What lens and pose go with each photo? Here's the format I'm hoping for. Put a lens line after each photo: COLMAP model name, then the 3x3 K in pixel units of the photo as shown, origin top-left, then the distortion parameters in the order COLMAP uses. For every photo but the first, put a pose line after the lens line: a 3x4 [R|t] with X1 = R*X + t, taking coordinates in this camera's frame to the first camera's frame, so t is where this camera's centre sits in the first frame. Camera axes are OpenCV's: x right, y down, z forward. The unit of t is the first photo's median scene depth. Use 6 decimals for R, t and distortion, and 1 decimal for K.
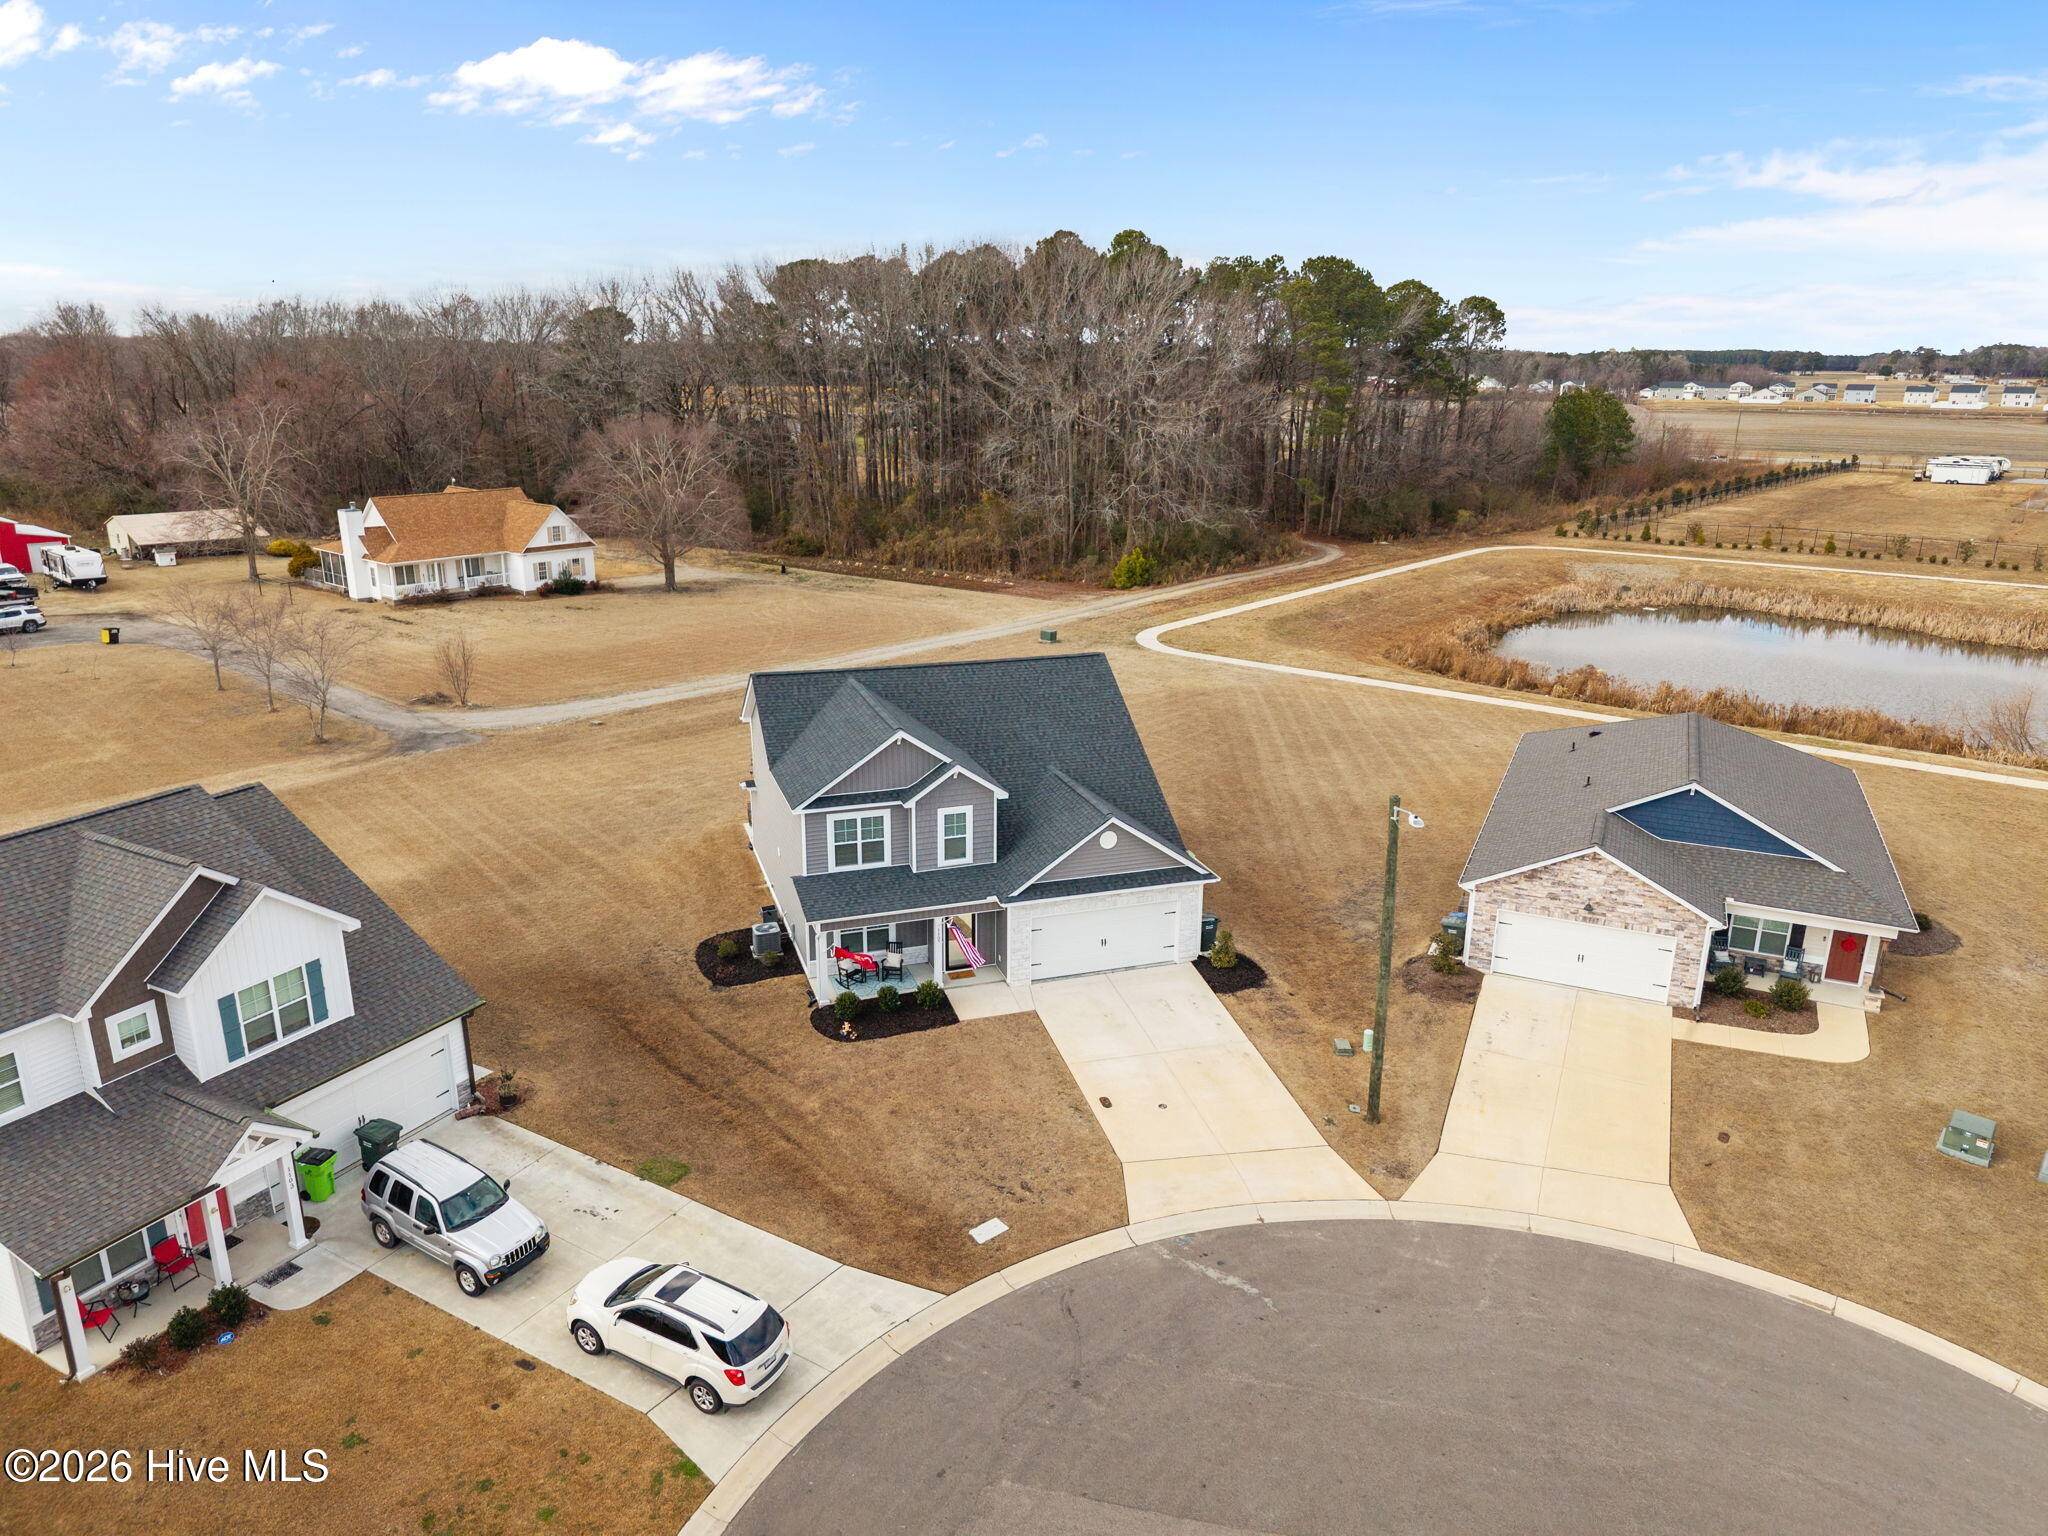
lens RADIAL K [[1350.7, 0, 1029.7], [0, 1350.7, 808.0], [0, 0, 1]] dist [0.009038, -0.001030]
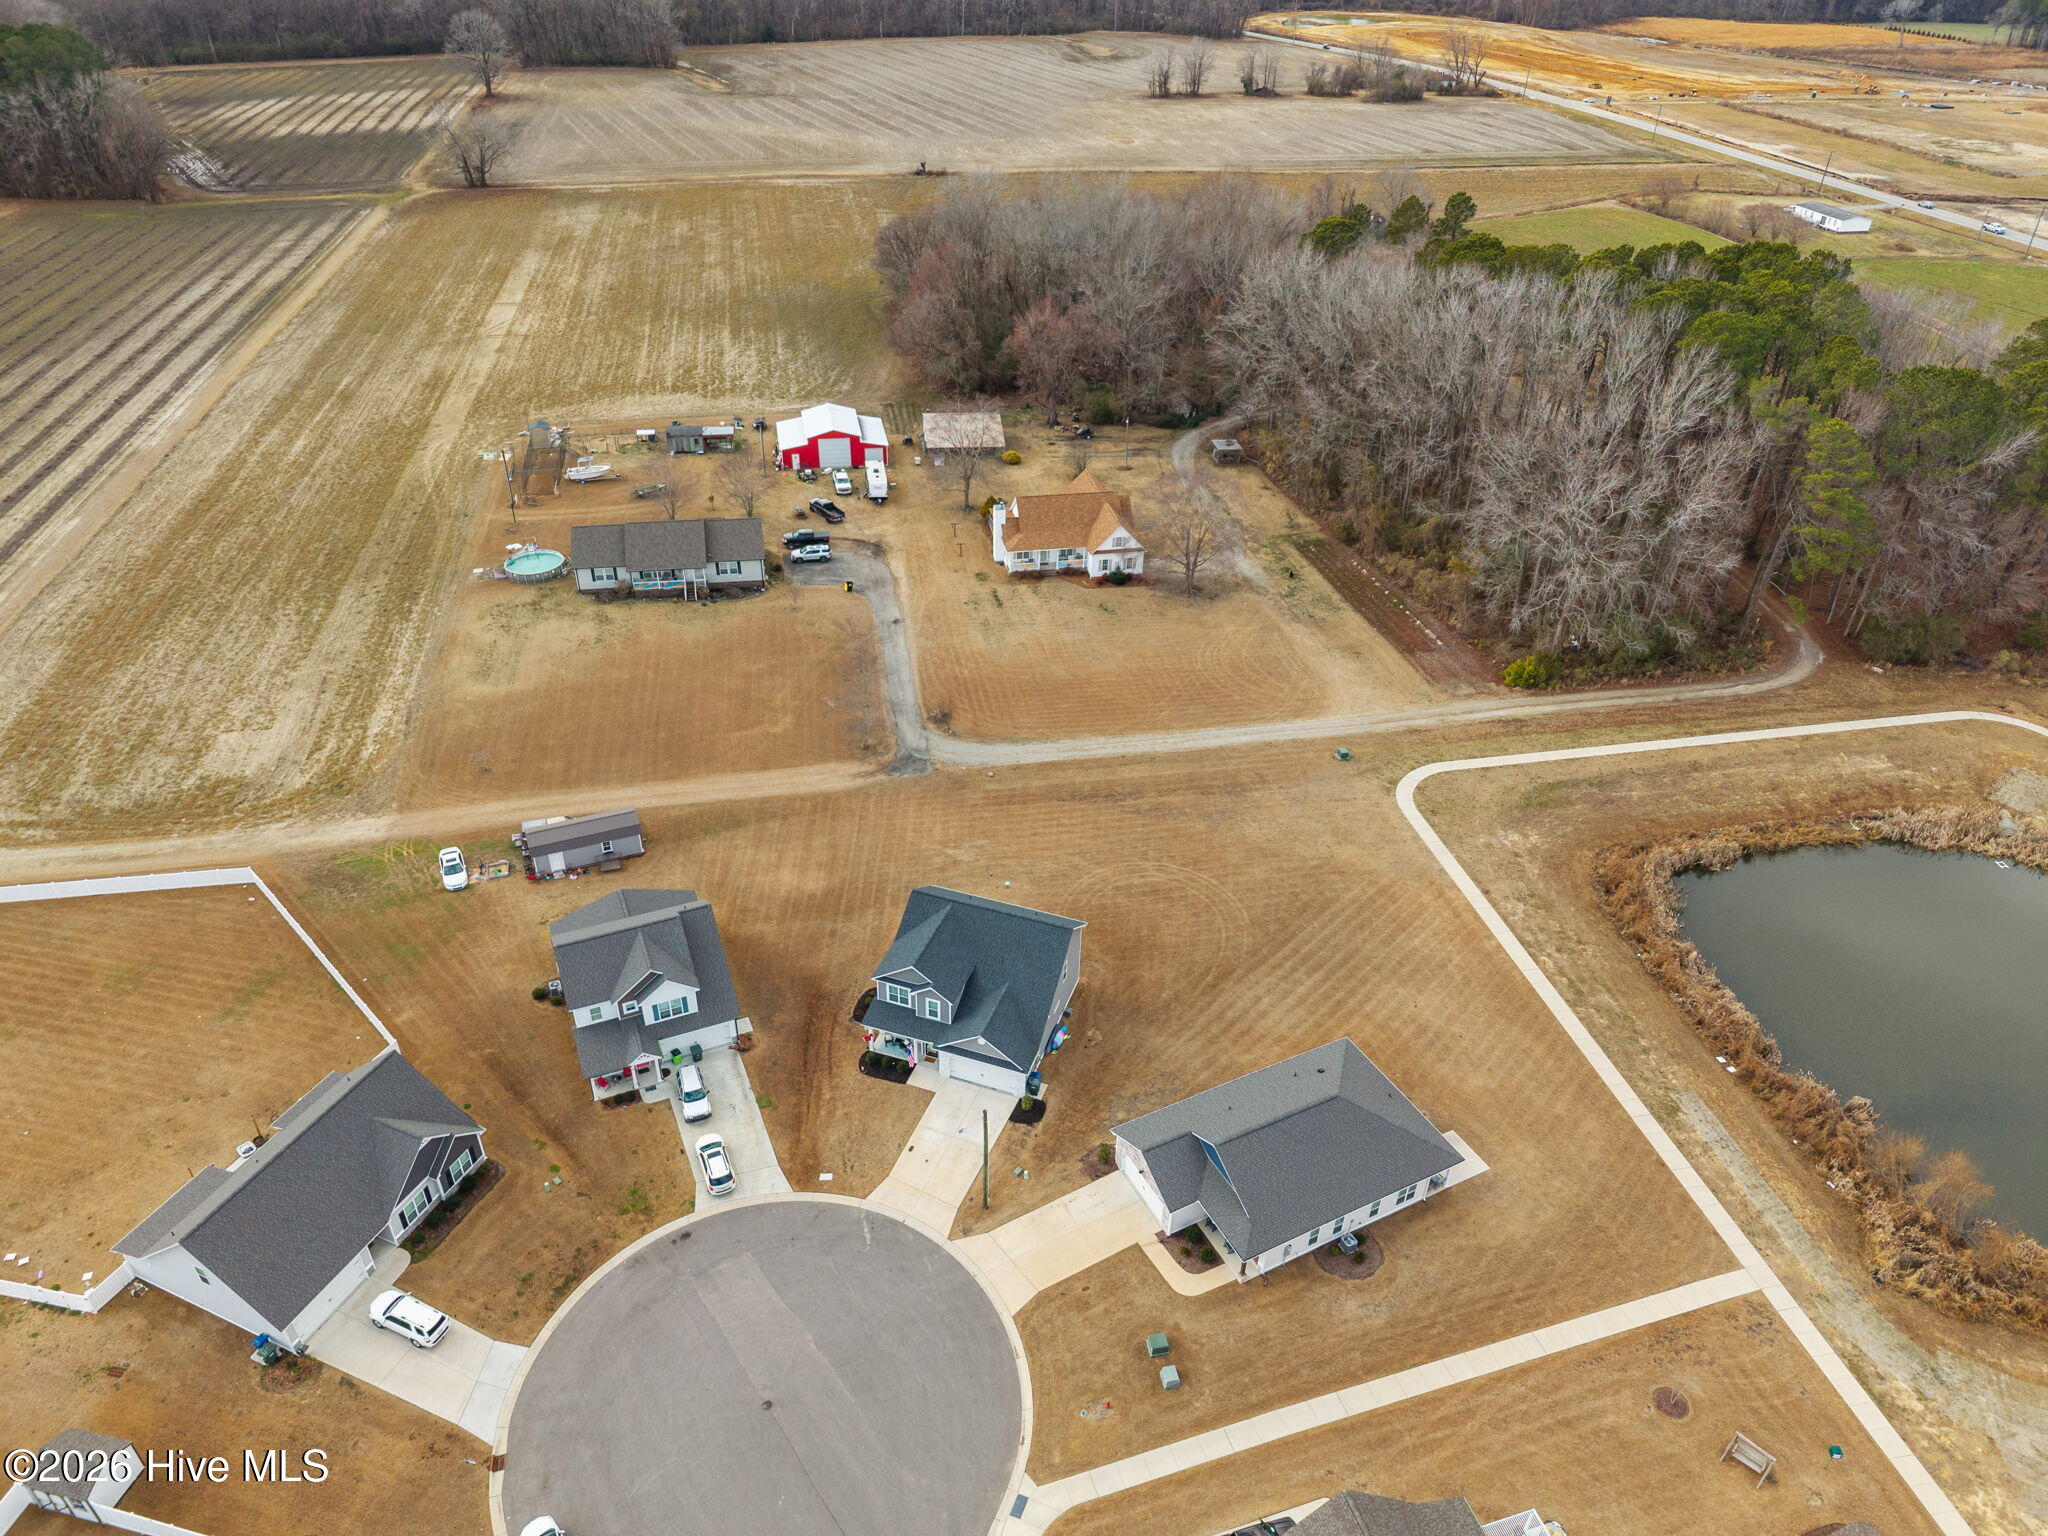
lens RADIAL K [[1384.0, 0, 1030.8], [0, 1384.0, 779.1], [0, 0, 1]] dist [-0.006087, 0.002335]
pose [[0.783660, 0.348425, -0.514272, 1.203699], [-0.204633, 0.926472, 0.315872, -1.175744], [0.586517, -0.142299, 0.797339, -0.770359]]
